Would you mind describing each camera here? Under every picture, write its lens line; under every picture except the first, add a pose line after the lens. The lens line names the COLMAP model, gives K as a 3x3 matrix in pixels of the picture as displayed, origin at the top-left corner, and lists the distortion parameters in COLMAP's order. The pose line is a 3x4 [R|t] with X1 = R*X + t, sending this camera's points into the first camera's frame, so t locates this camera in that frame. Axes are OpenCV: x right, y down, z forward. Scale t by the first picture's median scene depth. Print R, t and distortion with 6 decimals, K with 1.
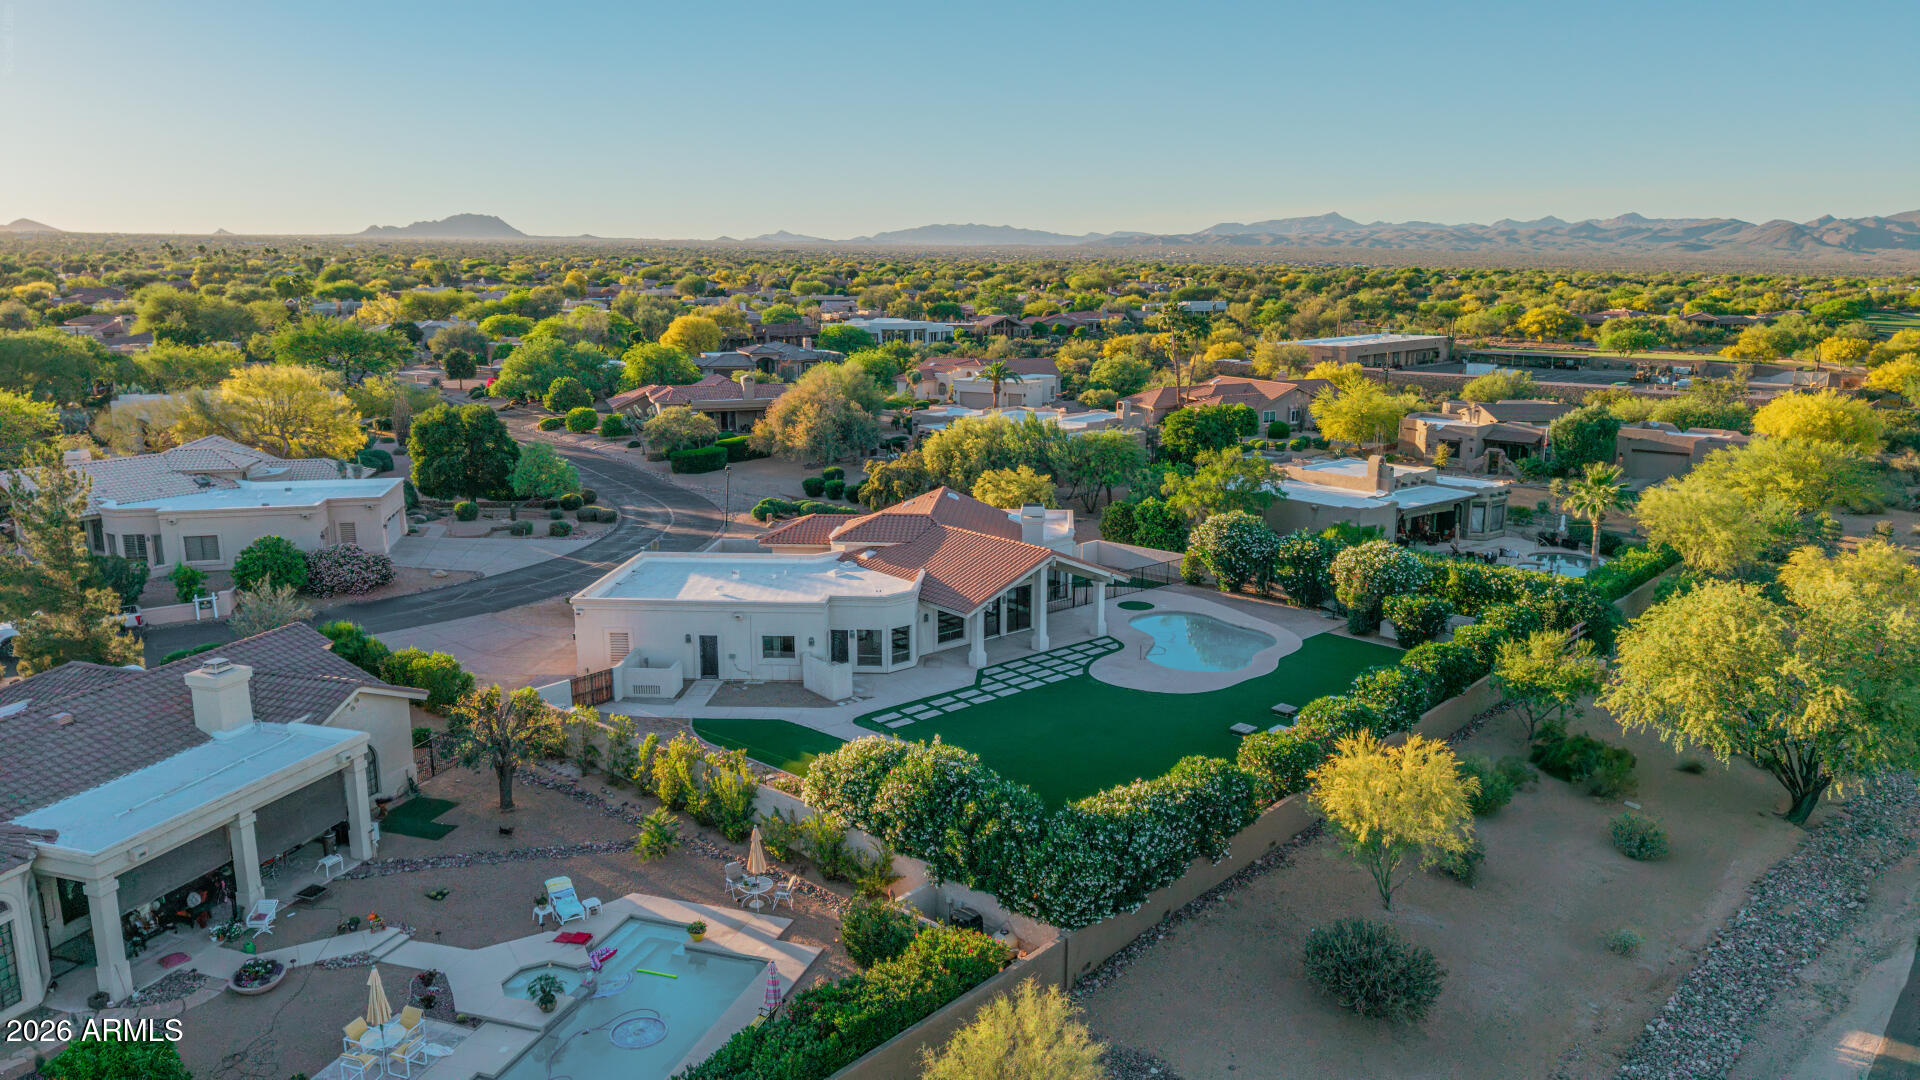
lens RADIAL K [[1282.4, 0, 960.0], [0, 1282.4, 540.0], [0, 0, 1]] dist [0.064450, -0.082325]
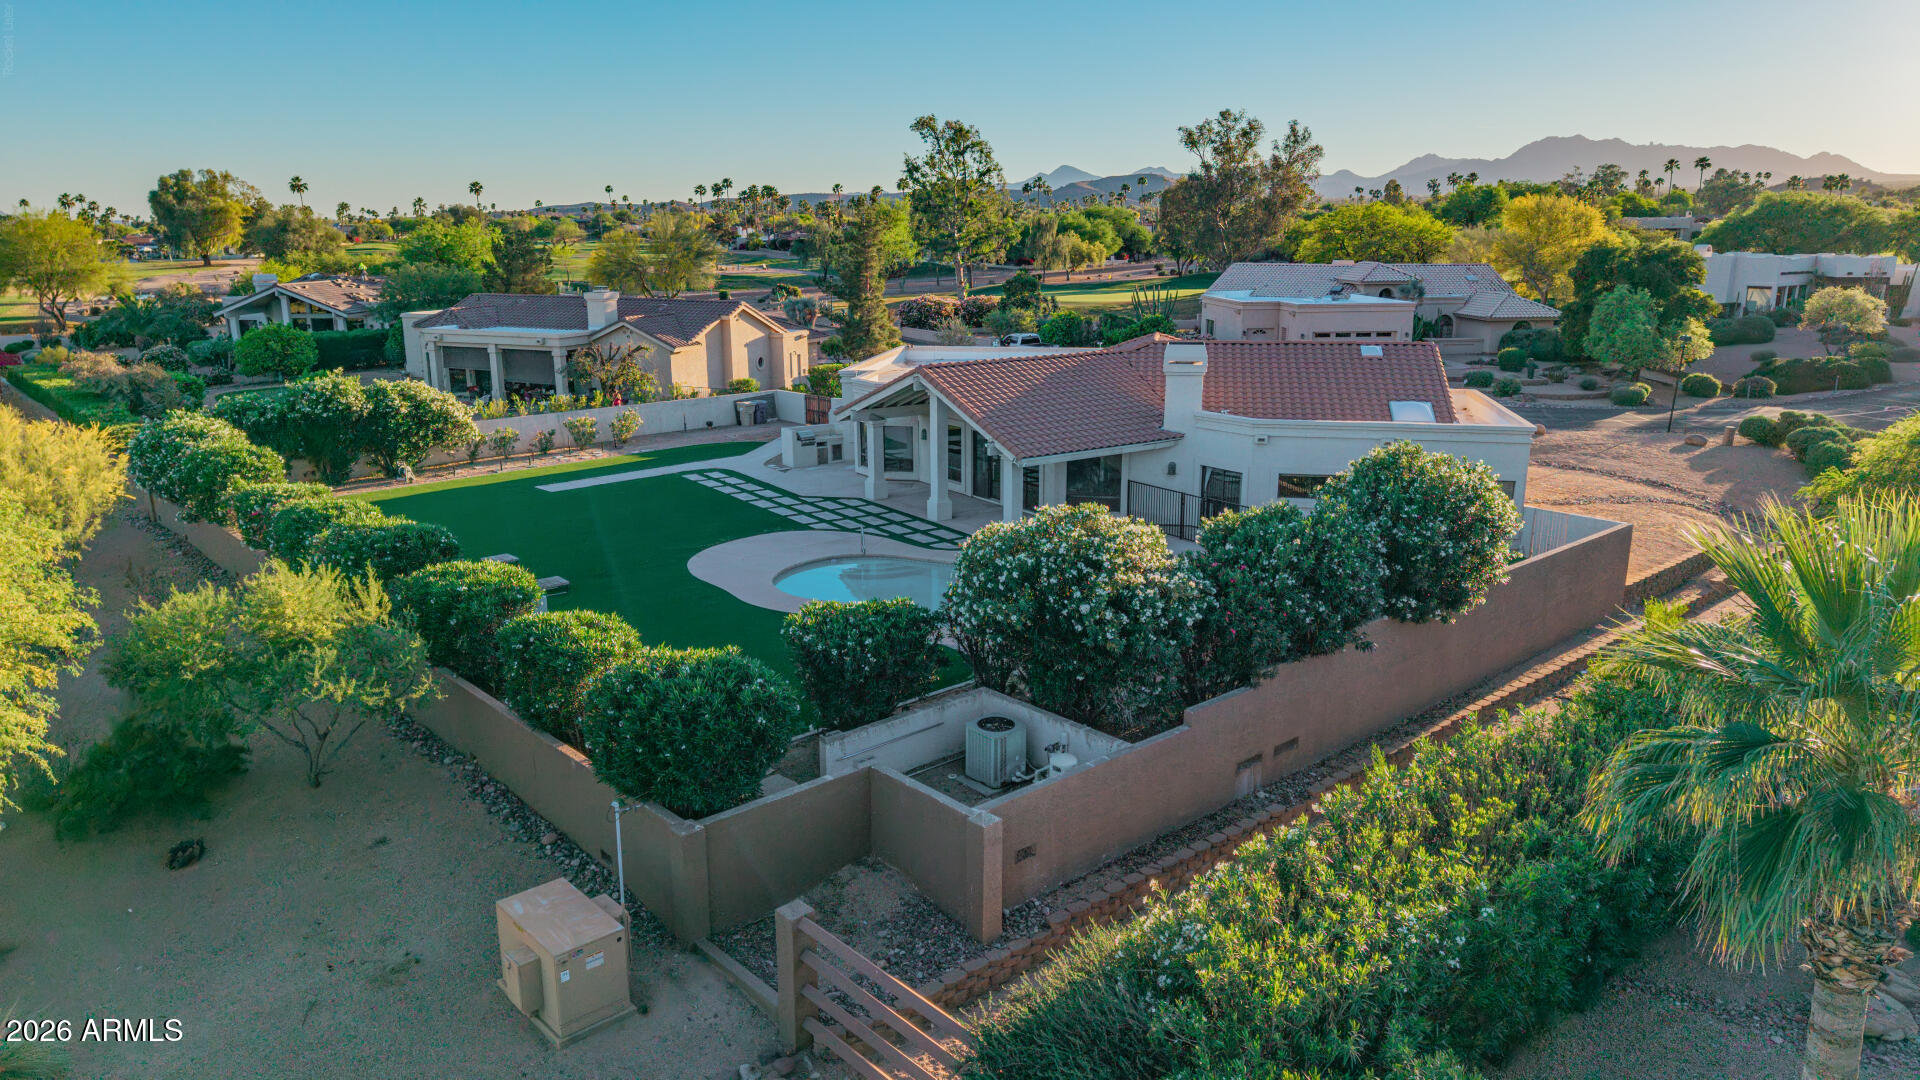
lens RADIAL K [[1287.0, 0, 960.0], [0, 1287.0, 540.0], [0, 0, 1]] dist [0.028687, -0.025703]
pose [[-0.101607, 0.238968, -0.965697, 0.774765], [-0.203564, 0.945187, 0.255311, -0.085156], [0.973775, 0.222522, -0.047392, 1.130238]]
